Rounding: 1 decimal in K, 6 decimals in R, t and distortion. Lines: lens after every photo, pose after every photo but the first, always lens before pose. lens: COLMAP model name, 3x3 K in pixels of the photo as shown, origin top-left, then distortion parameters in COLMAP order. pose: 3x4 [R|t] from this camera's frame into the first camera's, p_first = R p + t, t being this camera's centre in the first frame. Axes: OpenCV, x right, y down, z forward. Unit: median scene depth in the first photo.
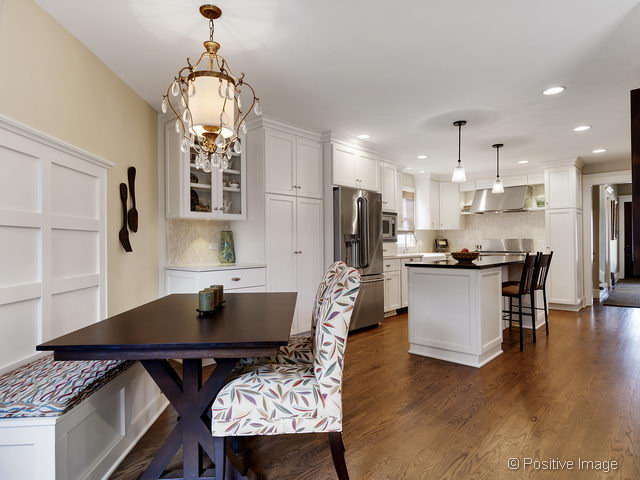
lens RADIAL K [[375.7, 0, 320.0], [0, 375.7, 240.0], [0, 0, 1]] dist [0.000054, -0.000012]
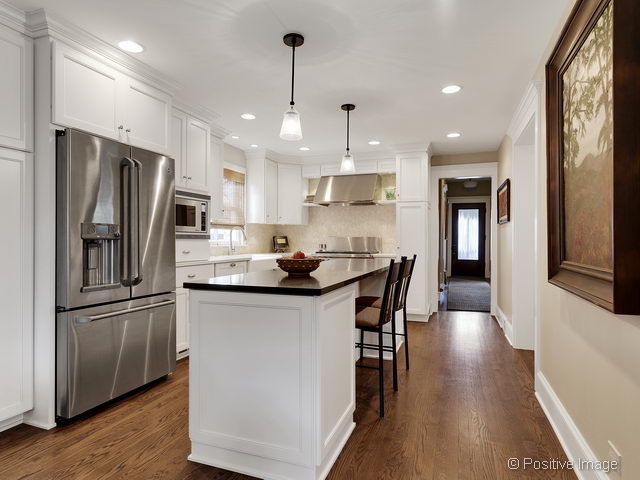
lens RADIAL K [[375.7, 0, 320.0], [0, 375.7, 240.0], [0, 0, 1]] dist [0.000054, -0.000012]
pose [[0.926238, 0.008760, 0.376837, 0.127542], [-0.011965, 0.999909, 0.006165, -0.000157], [-0.376749, -0.010219, 0.926259, 0.290171]]
